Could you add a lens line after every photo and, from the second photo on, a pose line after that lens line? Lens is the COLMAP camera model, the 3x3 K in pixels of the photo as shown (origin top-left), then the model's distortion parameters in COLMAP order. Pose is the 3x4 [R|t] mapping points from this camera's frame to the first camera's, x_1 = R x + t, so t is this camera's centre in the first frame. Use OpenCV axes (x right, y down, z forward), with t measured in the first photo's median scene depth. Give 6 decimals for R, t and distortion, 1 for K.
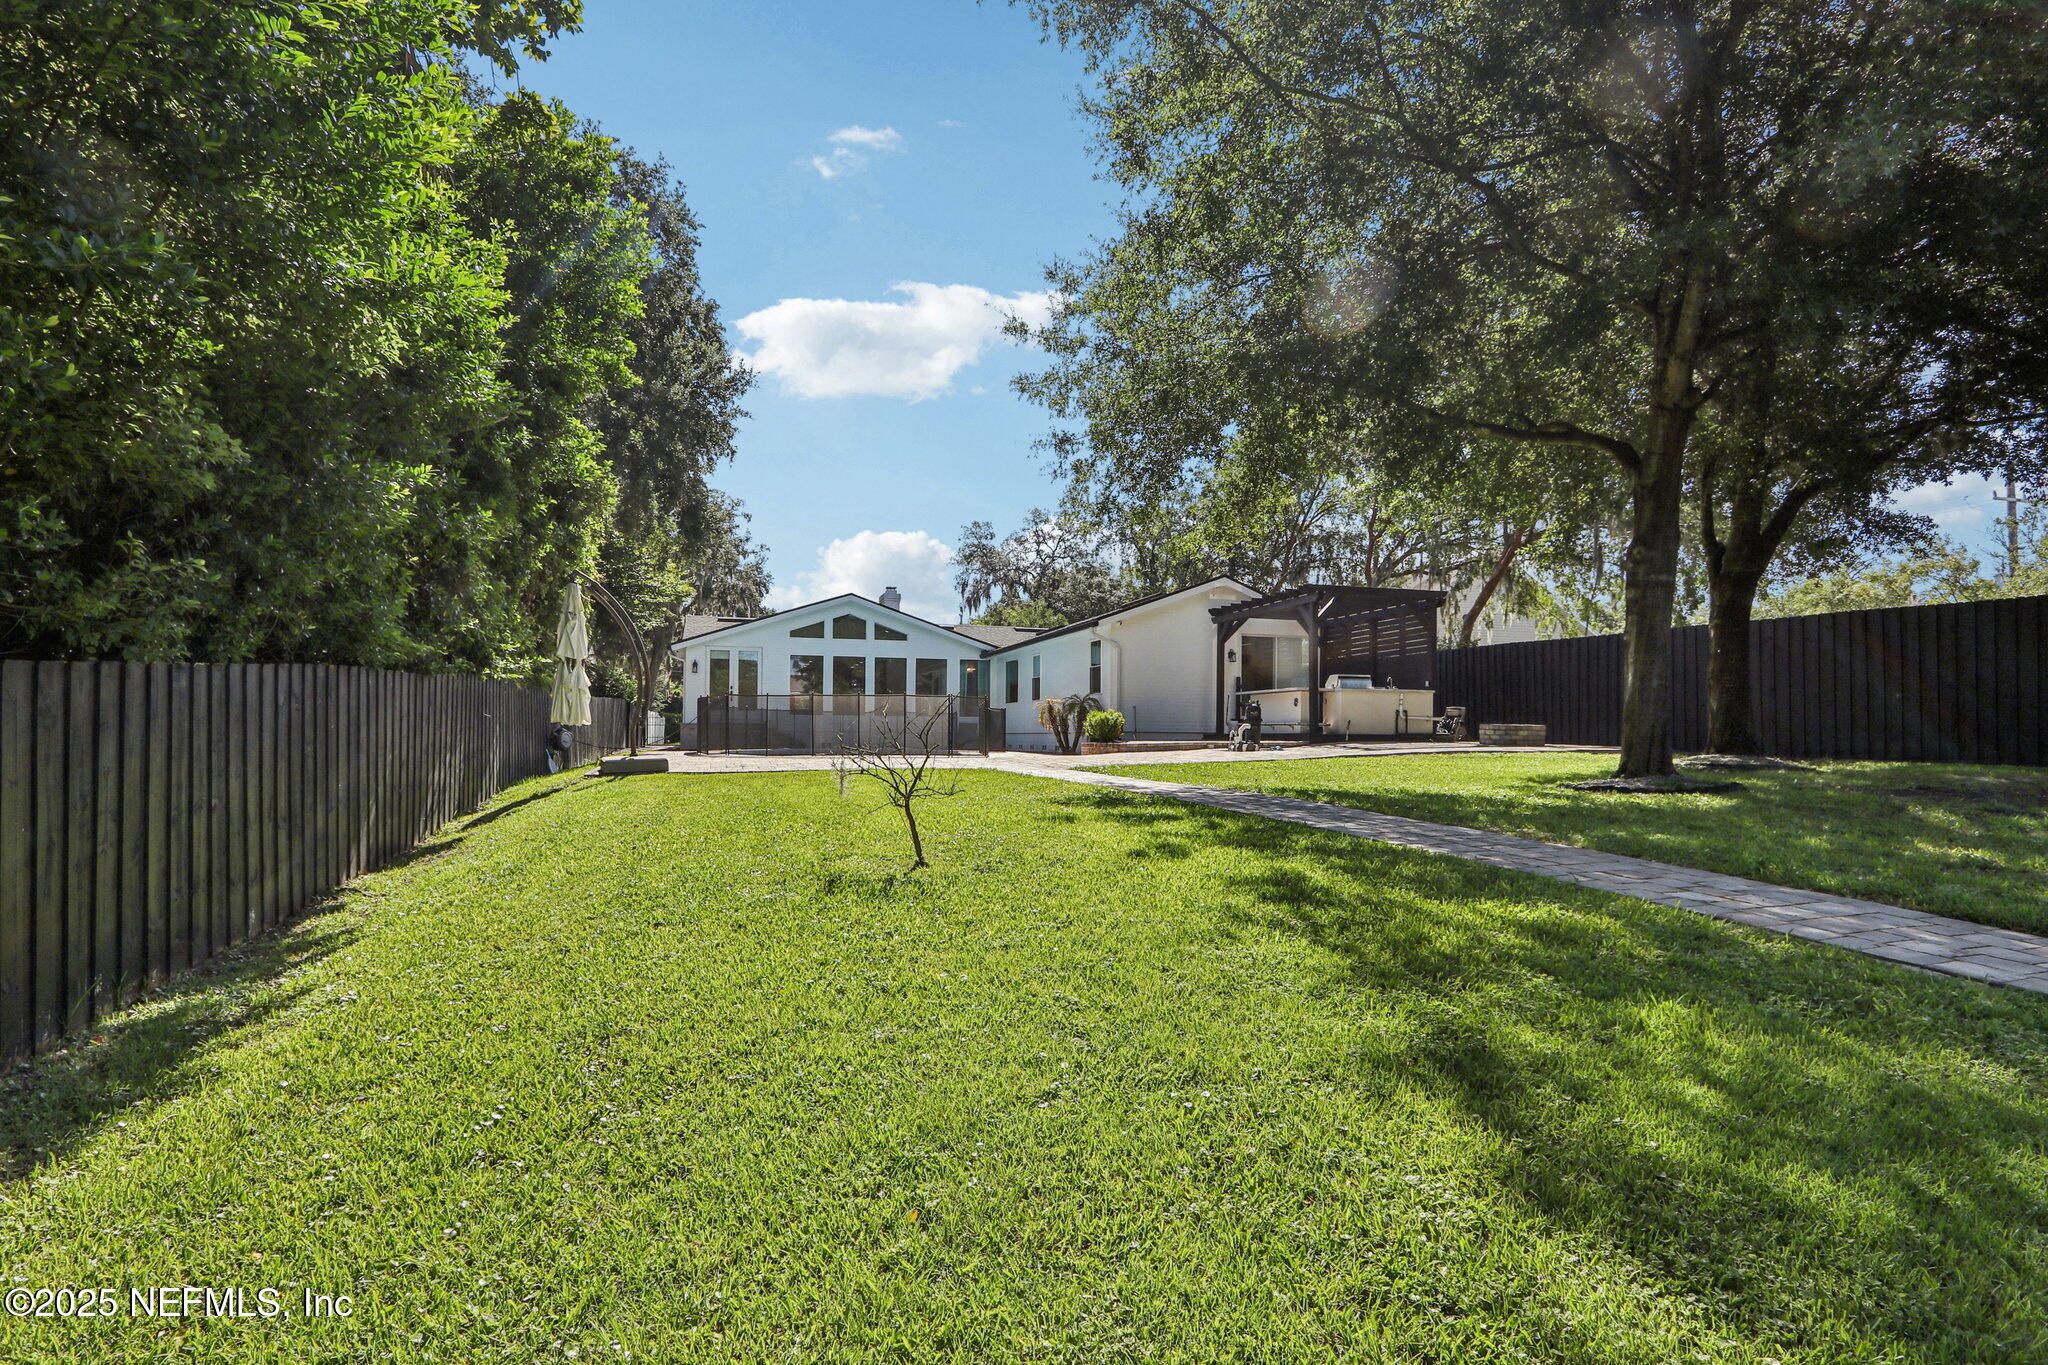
lens RADIAL K [[988.1, 0, 991.0], [0, 988.1, 720.9], [0, 0, 1]] dist [-0.005700, -0.000495]
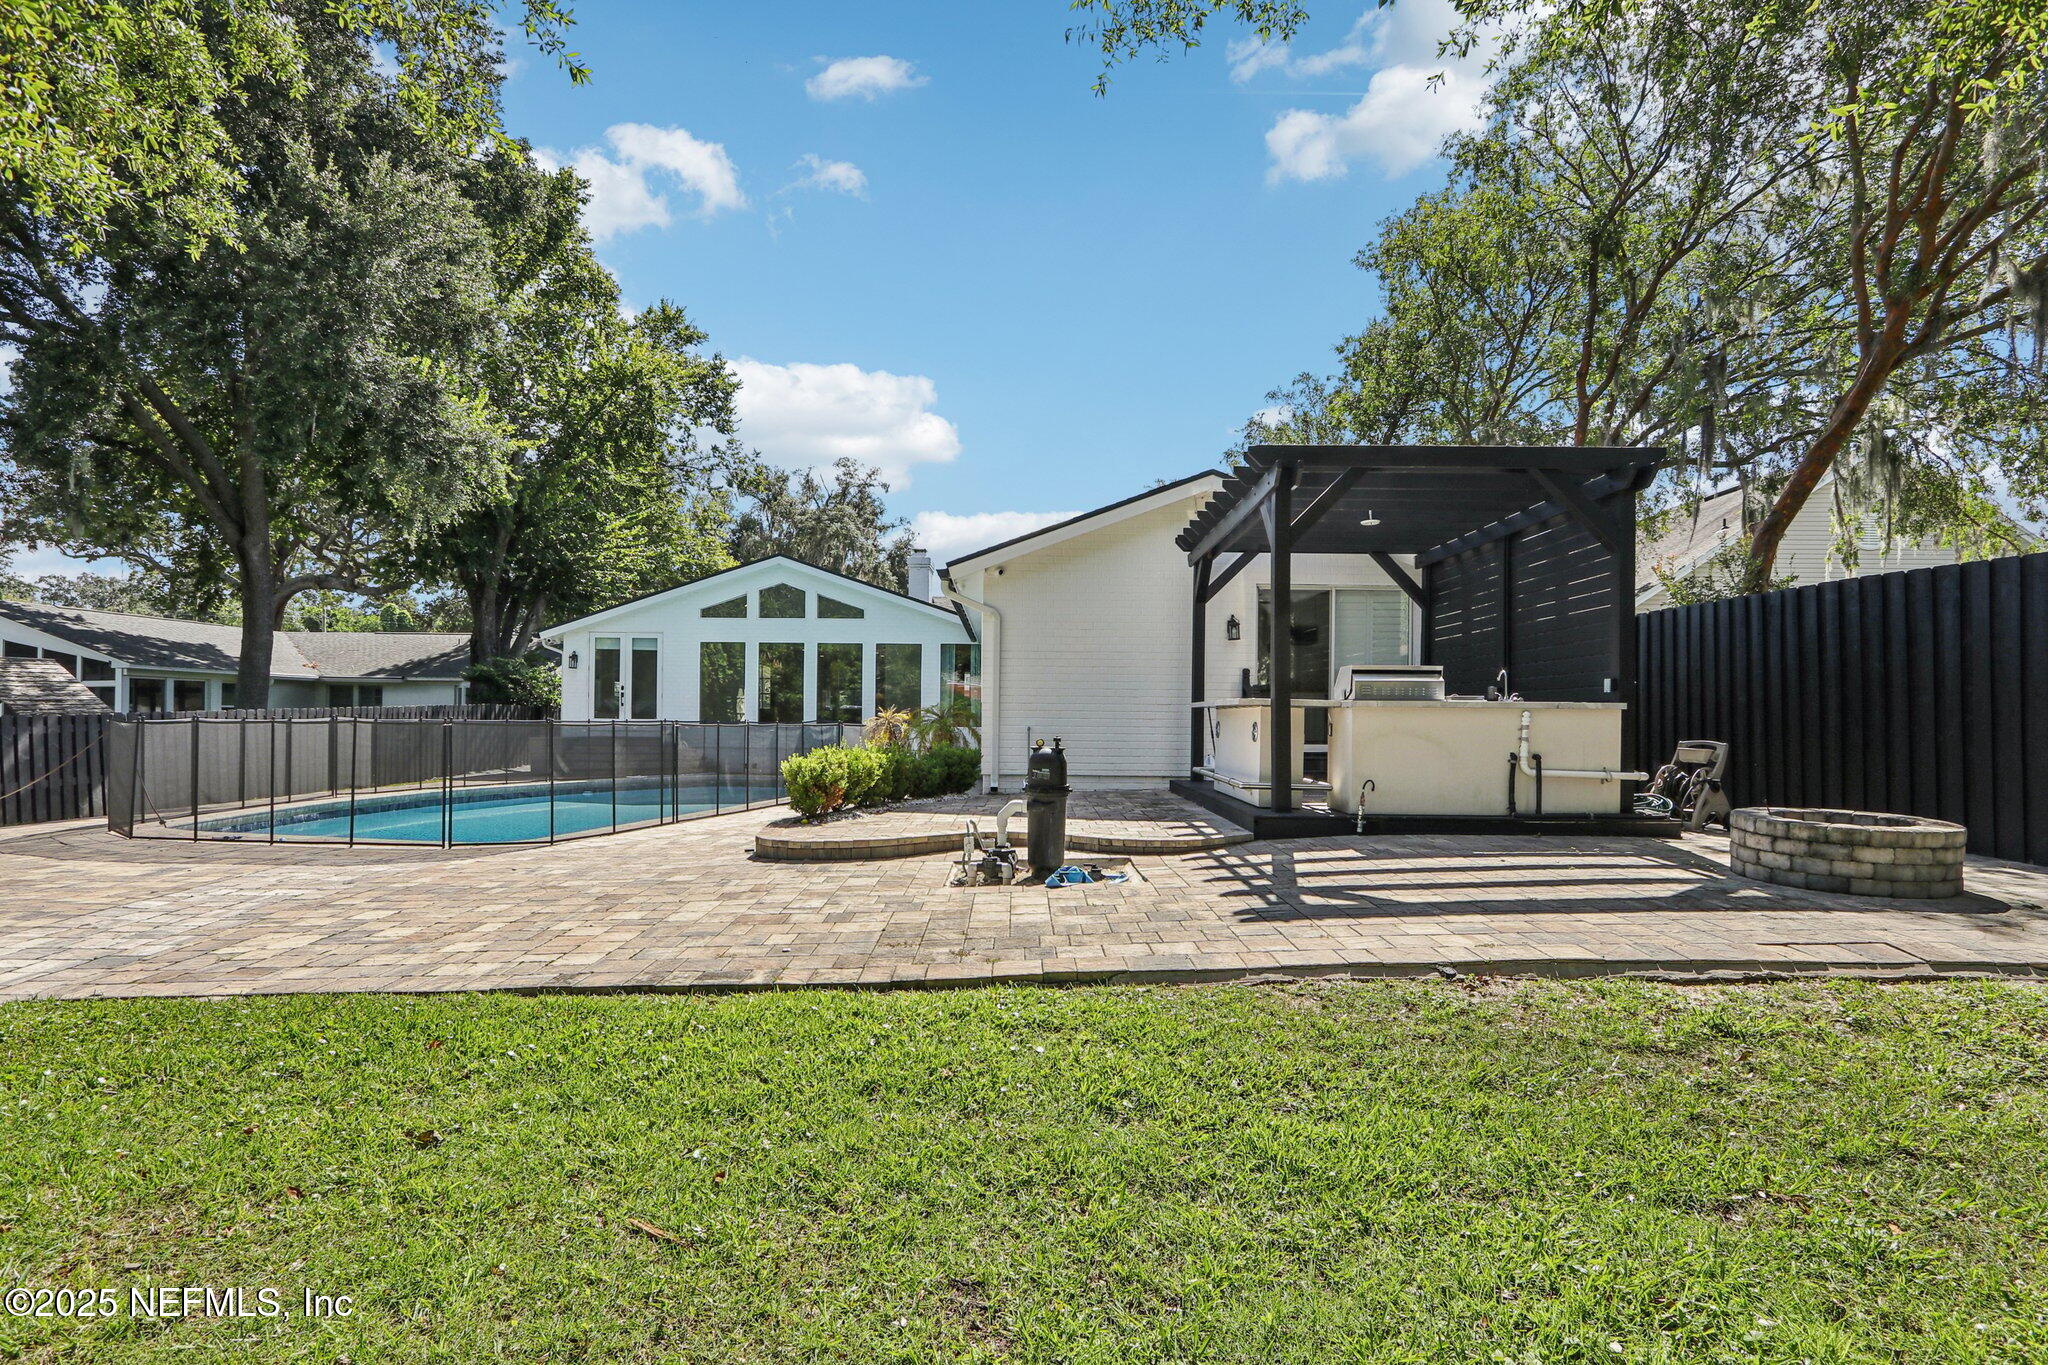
lens RADIAL K [[988.1, 0, 998.9], [0, 988.1, 711.8], [0, 0, 1]] dist [-0.005700, -0.000495]
pose [[0.961602, 0.000383, -0.274447, 0.206039], [0.001442, 0.999978, 0.006448, -0.020030], [0.274444, -0.006596, 0.961580, 0.360515]]
